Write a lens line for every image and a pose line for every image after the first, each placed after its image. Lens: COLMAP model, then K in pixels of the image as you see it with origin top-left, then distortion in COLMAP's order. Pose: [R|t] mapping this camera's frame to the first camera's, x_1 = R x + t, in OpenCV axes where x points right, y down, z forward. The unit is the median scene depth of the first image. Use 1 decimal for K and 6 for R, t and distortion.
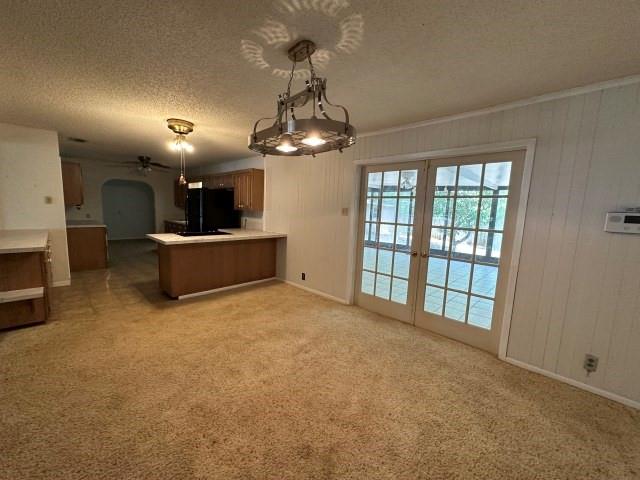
lens RADIAL K [[256.8, 0, 322.9], [0, 256.8, 238.7], [0, 0, 1]] dist [-0.000137, 0.000307]
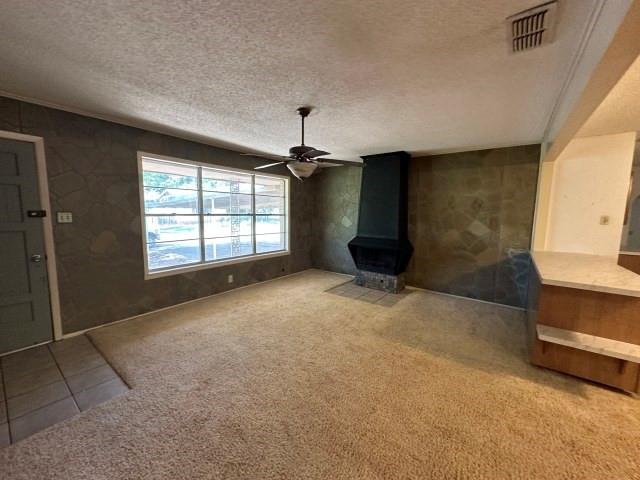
lens RADIAL K [[256.8, 0, 322.5], [0, 256.8, 241.3], [0, 0, 1]] dist [-0.000137, 0.000307]
pose [[0.135928, 0.081164, -0.987389, -0.451701], [-0.128984, 0.989606, 0.063589, -0.022874], [0.982287, 0.118714, 0.144984, 0.005940]]
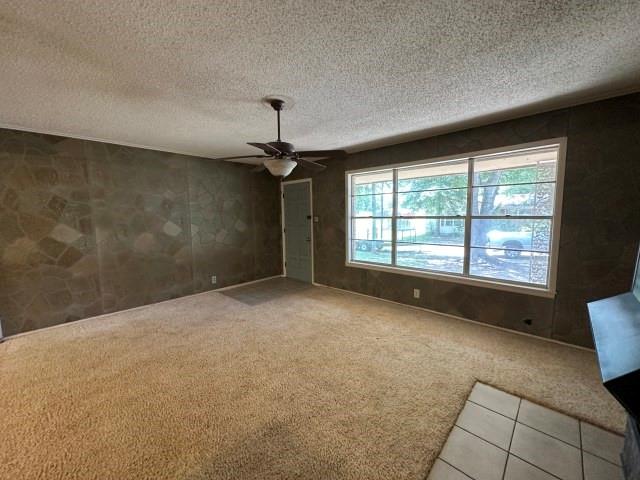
lens RADIAL K [[256.8, 0, 318.4], [0, 256.8, 239.1], [0, 0, 1]] dist [-0.000137, 0.000307]
pose [[-0.999847, -0.015481, -0.008109, -1.372907], [-0.016857, 0.976720, 0.213853, -0.145834], [0.004610, 0.213957, -0.976832, 0.787789]]
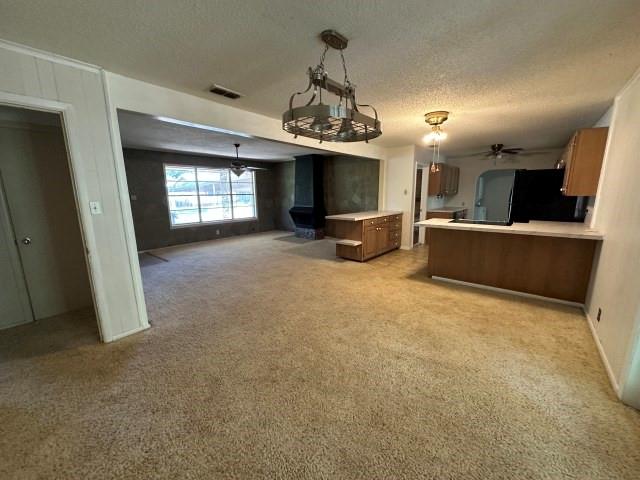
lens RADIAL K [[256.8, 0, 320.7], [0, 256.8, 240.3], [0, 0, 1]] dist [-0.000137, 0.000307]
pose [[0.078967, 0.147838, -0.985854, 0.529598], [-0.105899, 0.984590, 0.139166, -0.031398], [0.991236, 0.093412, 0.093406, 0.458500]]
